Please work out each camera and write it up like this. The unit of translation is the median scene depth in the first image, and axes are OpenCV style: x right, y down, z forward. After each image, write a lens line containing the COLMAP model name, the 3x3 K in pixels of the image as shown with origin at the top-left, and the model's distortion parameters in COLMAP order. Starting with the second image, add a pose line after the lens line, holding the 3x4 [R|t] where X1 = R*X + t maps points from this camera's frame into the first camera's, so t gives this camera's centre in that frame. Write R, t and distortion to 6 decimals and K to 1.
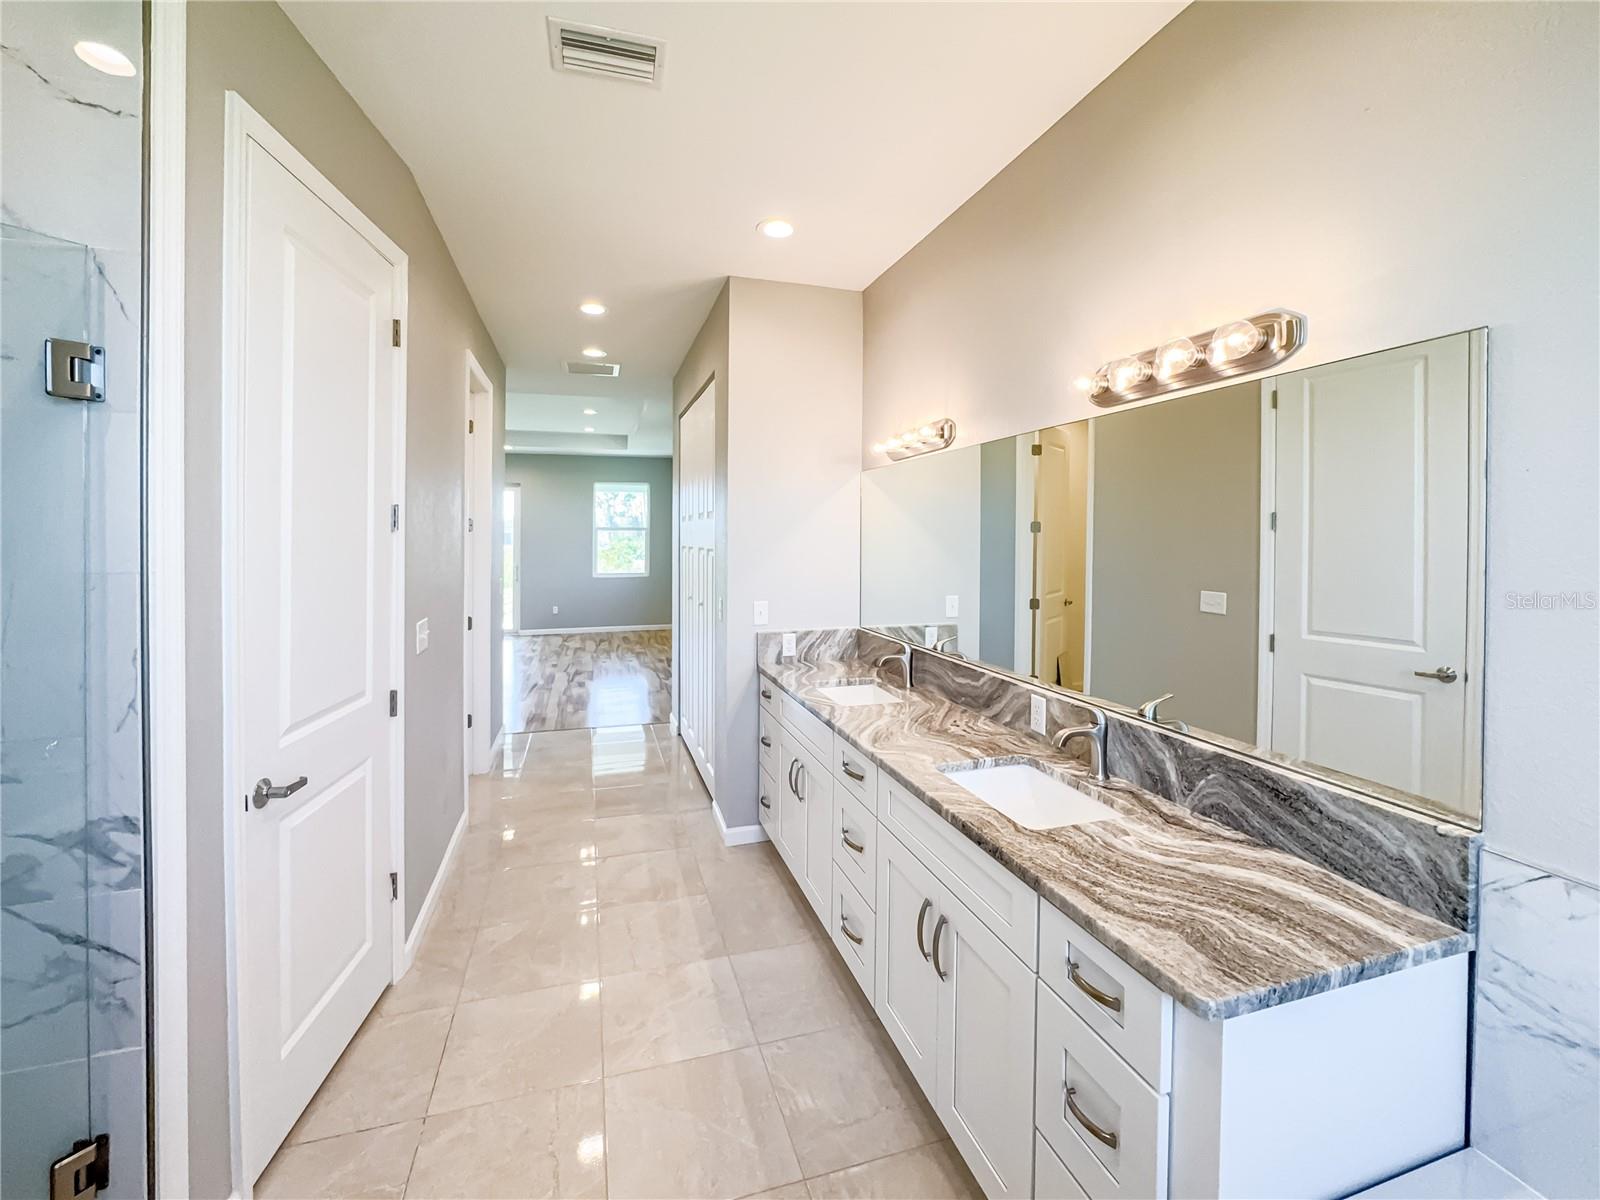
lens RADIAL K [[652.9, 0, 772.4], [0, 652.9, 537.8], [0, 0, 1]] dist [-0.017982, 0.001594]
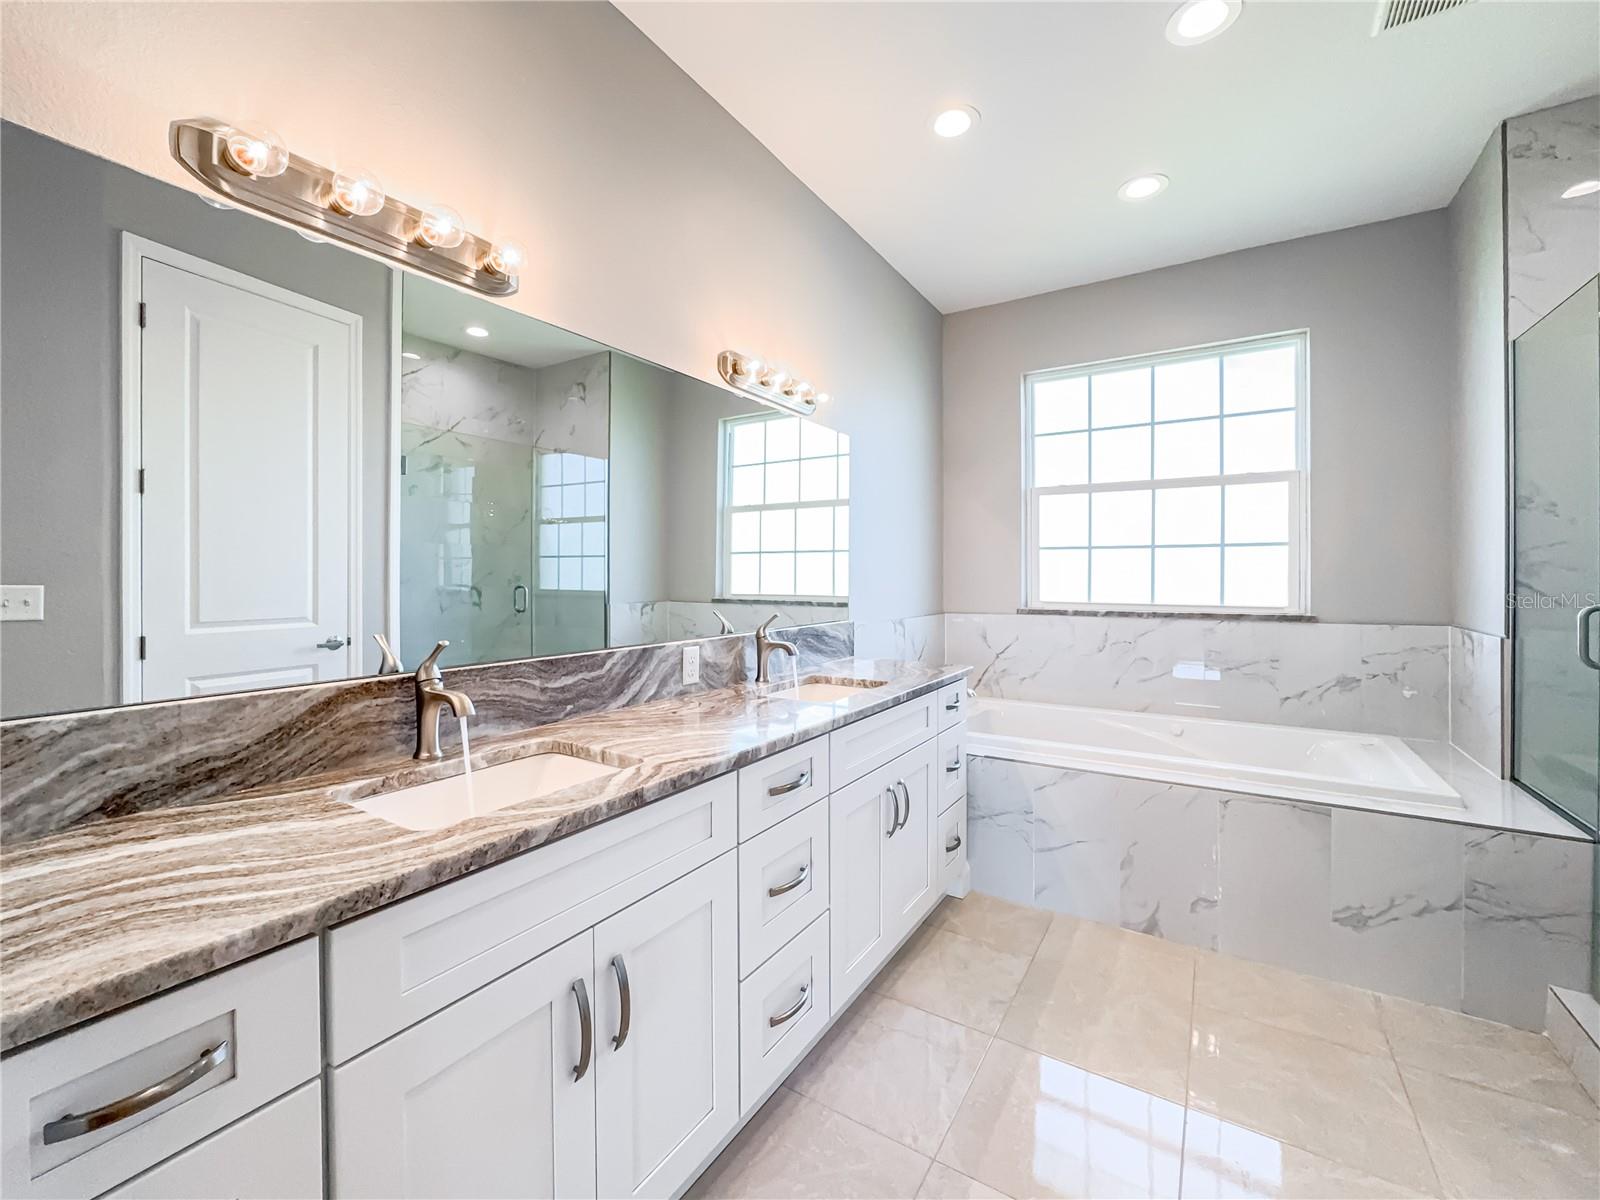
lens RADIAL K [[652.9, 0, 799.3], [0, 652.9, 579.0], [0, 0, 1]] dist [-0.017982, 0.001594]
pose [[-0.670367, 0.001577, 0.742028, -0.429548], [0.001257, 0.999999, -0.000990, 0.139911], [-0.742029, 0.000269, -0.670368, 1.520616]]
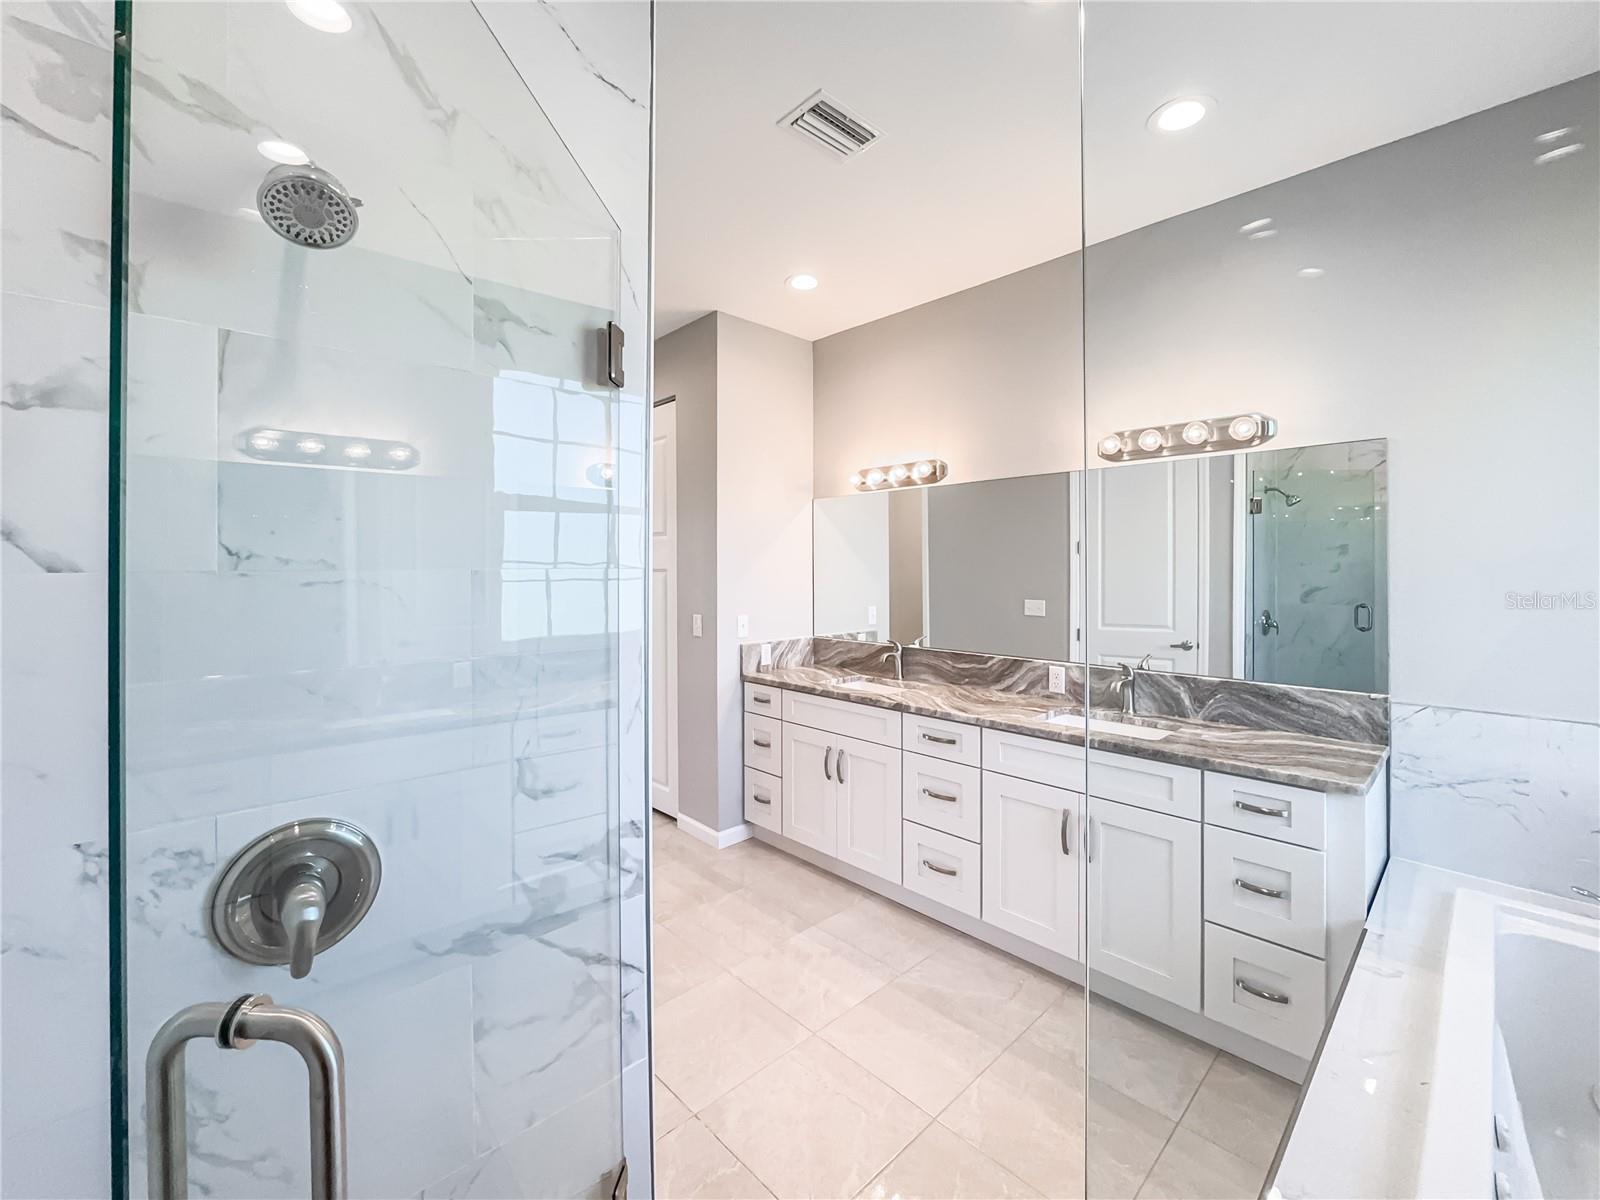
lens RADIAL K [[652.9, 0, 764.6], [0, 652.9, 557.2], [0, 0, 1]] dist [-0.017982, 0.001594]
pose [[0.902900, 0.005922, 0.429811, -0.737949], [0.001991, 0.999837, -0.017959, 0.034068], [-0.429847, 0.017071, 0.902740, 0.014856]]
